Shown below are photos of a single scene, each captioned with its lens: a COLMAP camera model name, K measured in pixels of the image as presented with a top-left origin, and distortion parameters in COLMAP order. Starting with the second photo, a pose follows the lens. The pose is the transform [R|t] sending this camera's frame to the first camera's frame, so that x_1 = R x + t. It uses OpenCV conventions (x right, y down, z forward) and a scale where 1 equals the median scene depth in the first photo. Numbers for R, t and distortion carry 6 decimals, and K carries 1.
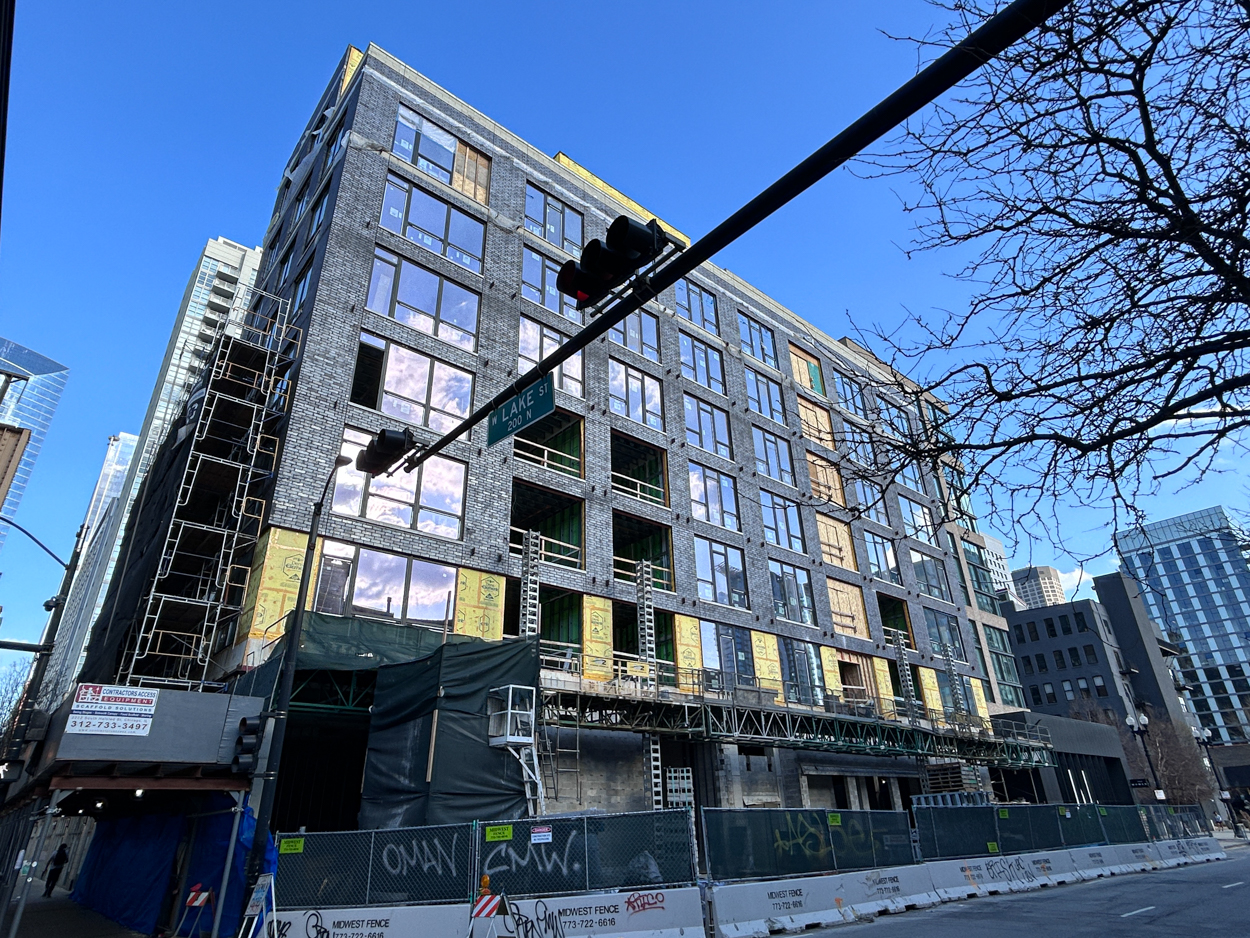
lens RADIAL K [[726.1, 0, 625.0], [0, 726.1, 469.0], [0, 0, 1]] dist [-0.003563, -0.000455]
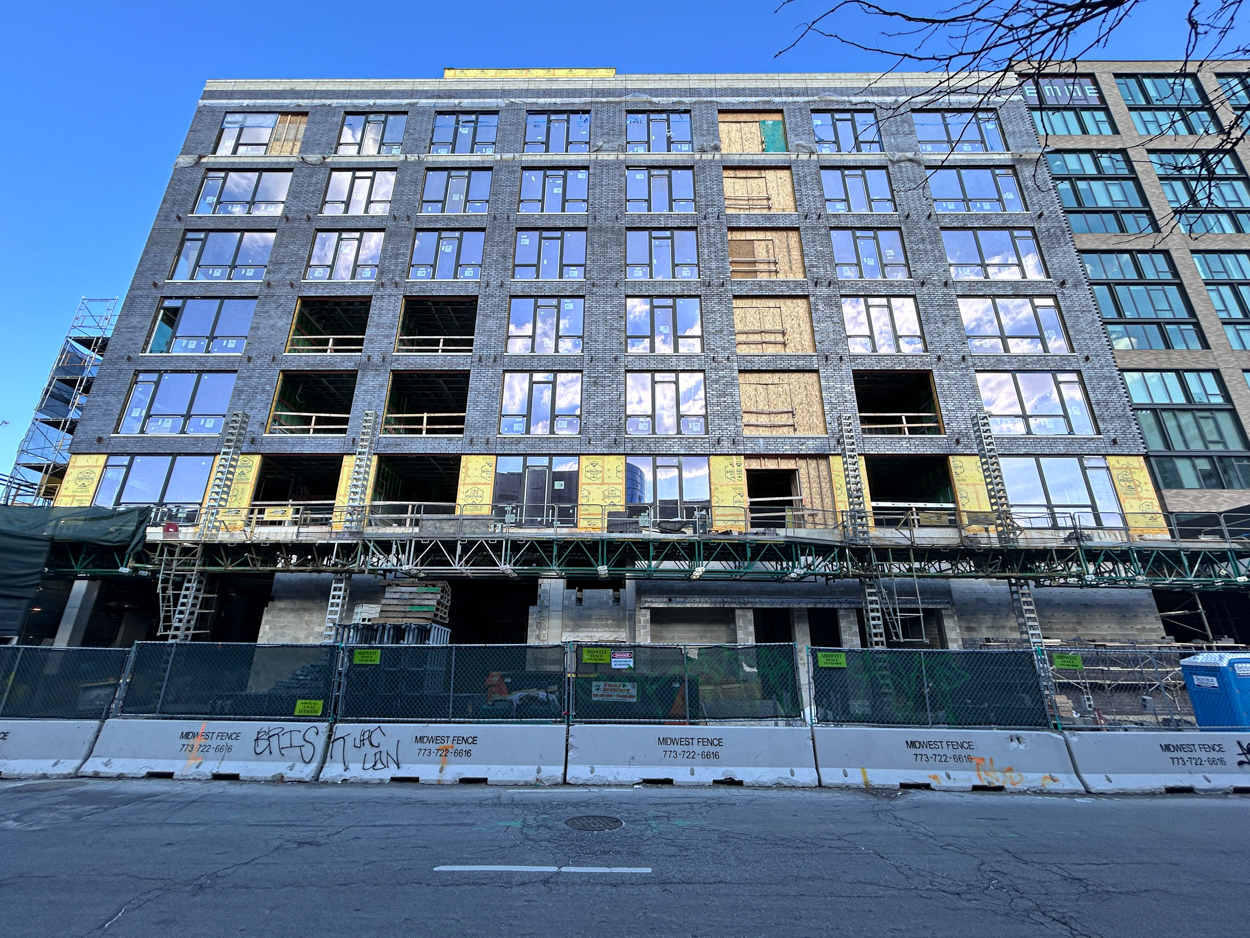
lens RADIAL K [[548.1, 0, 625.0], [0, 548.1, 469.0], [0, 0, 1]] dist [-0.002604, 0.000066]
pose [[0.748564, -0.190627, -0.635069, 0.647029], [0.272153, 0.961718, 0.032114, 0.234444], [0.604636, -0.196875, 0.771787, 0.516071]]
